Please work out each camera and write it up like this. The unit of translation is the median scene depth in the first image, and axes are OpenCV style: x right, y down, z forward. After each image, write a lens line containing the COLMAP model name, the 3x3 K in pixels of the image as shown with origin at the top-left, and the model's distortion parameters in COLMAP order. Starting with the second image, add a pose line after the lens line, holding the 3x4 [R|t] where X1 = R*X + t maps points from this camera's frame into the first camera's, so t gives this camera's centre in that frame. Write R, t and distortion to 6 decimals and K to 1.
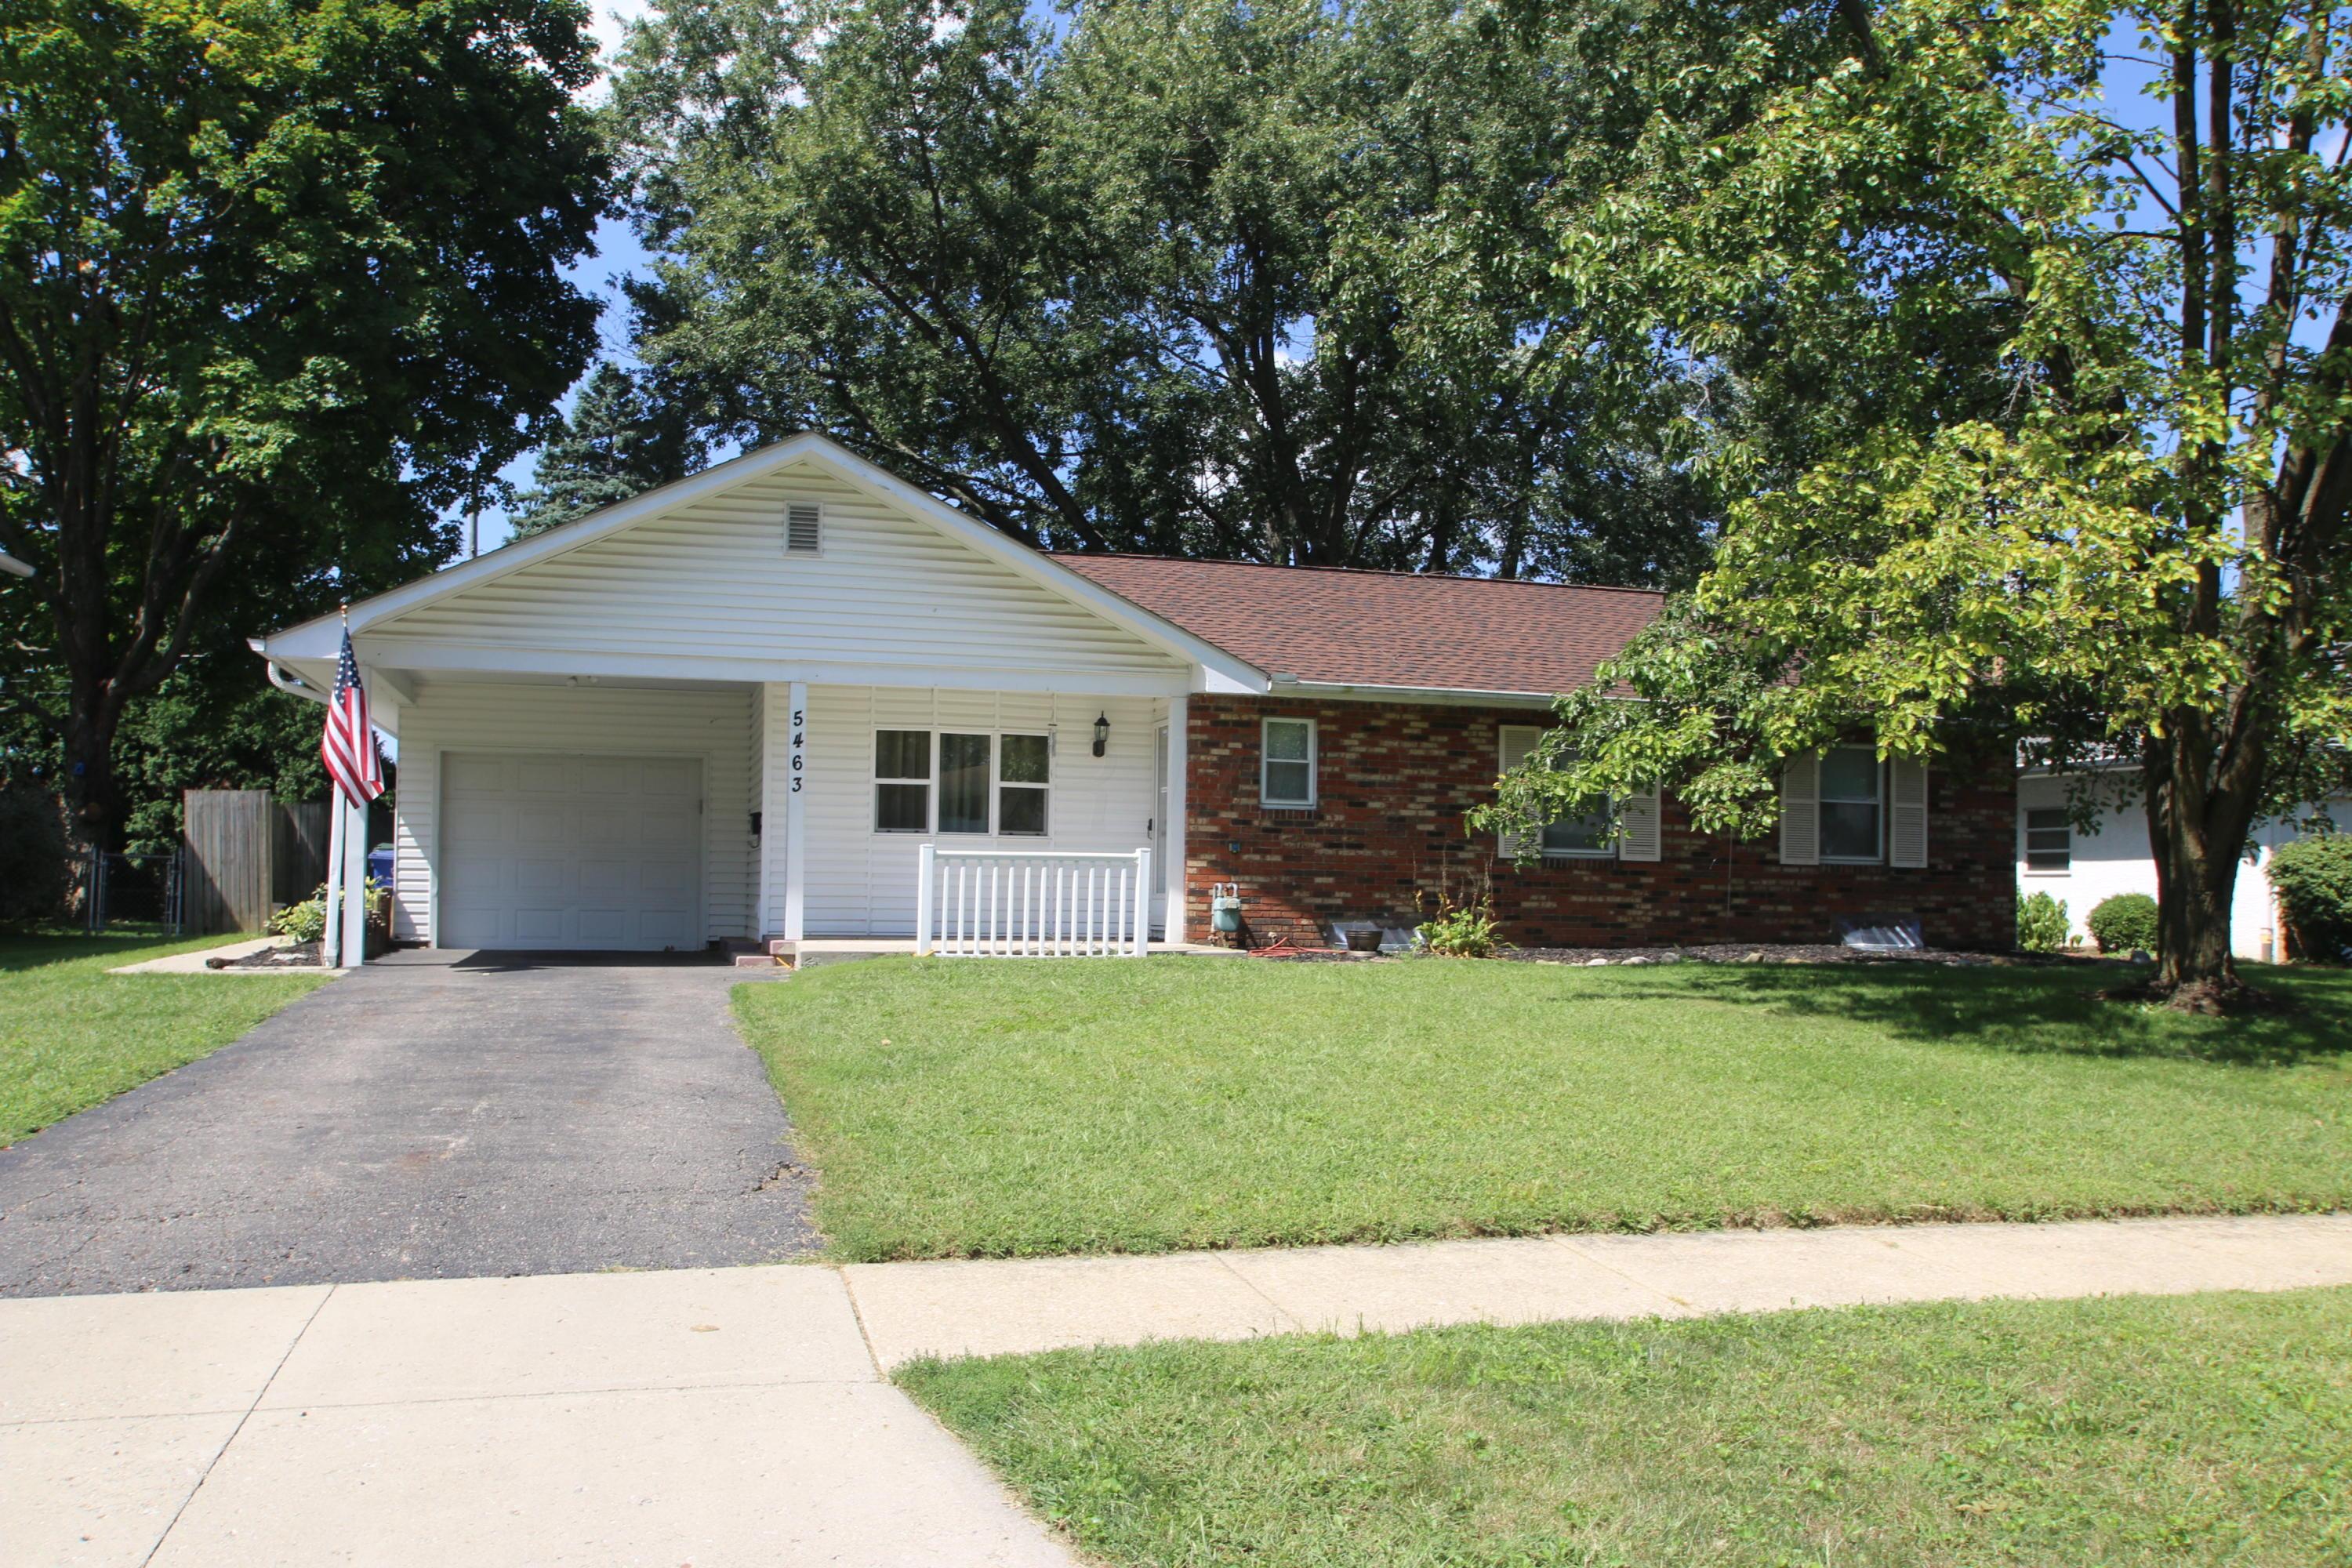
lens RADIAL K [[1826.4, 0, 1176.5], [0, 1826.4, 859.8], [0, 0, 1]] dist [-0.057360, 0.047035]
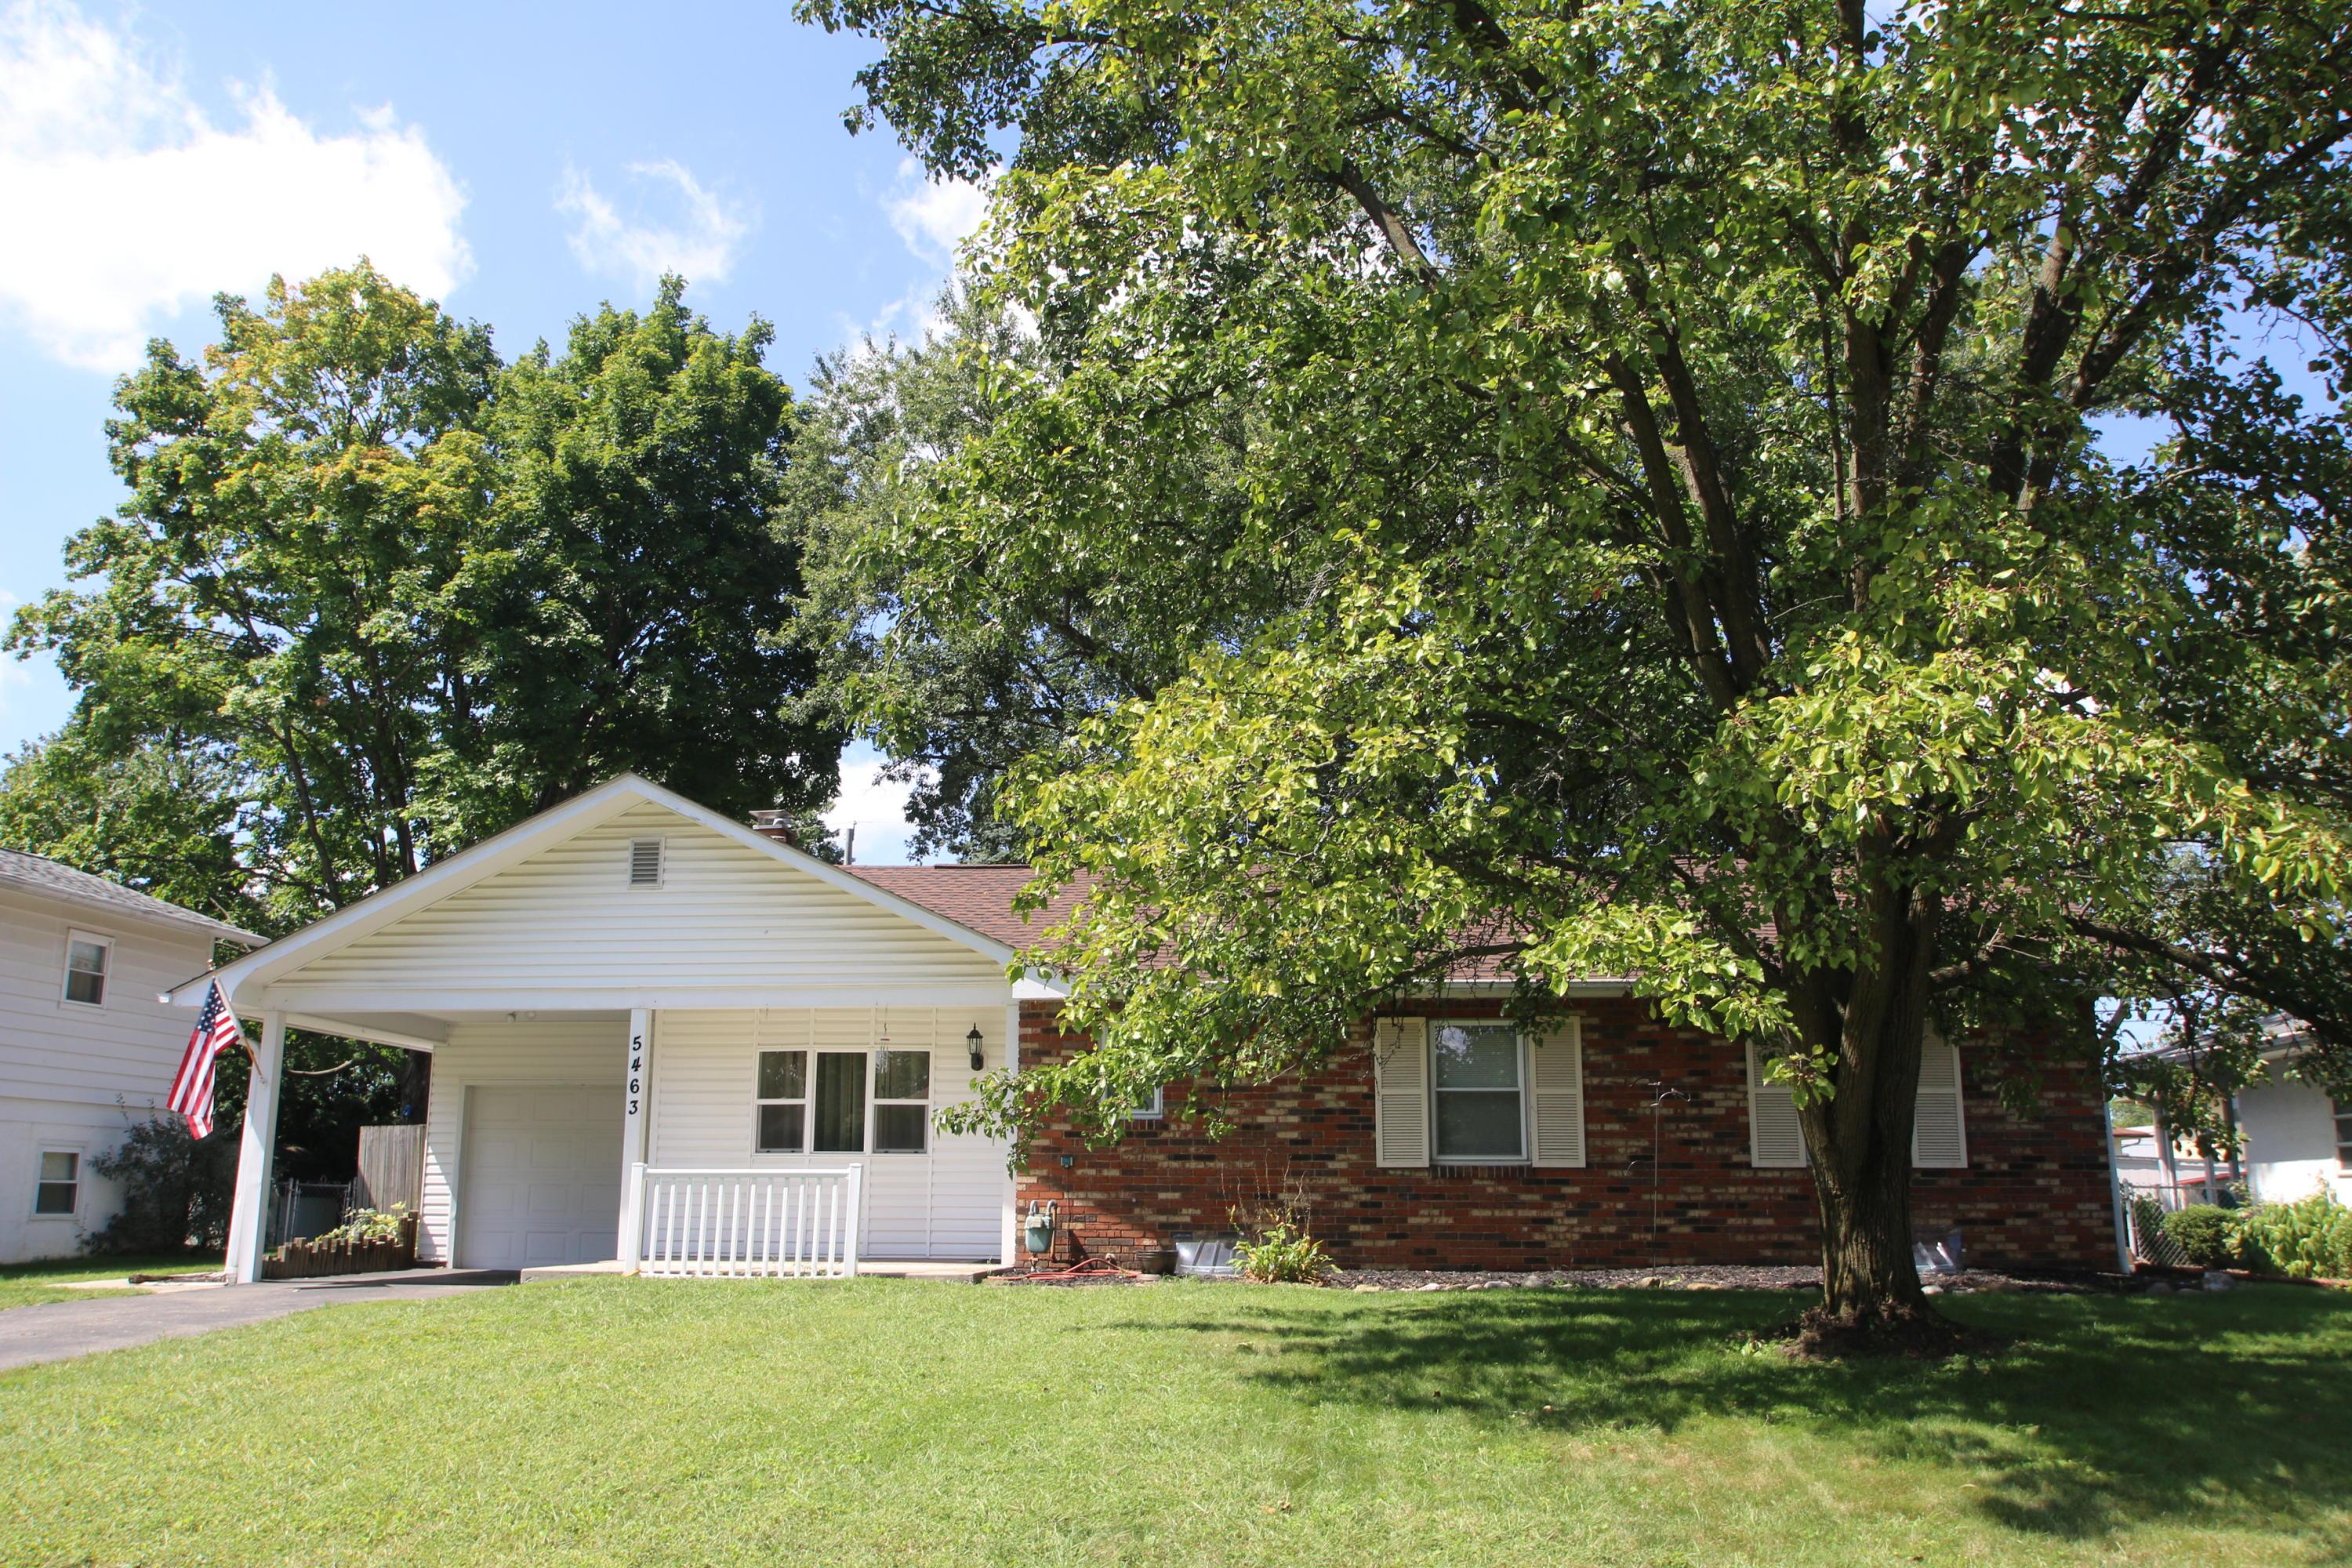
lens RADIAL K [[1826.4, 0, 1176.5], [0, 1826.4, 859.8], [0, 0, 1]] dist [-0.057360, 0.047035]
pose [[0.935907, -0.077004, -0.343727, 0.409423], [0.016041, 0.984118, -0.176790, 0.006951], [0.351882, 0.159945, 0.922278, 0.123572]]
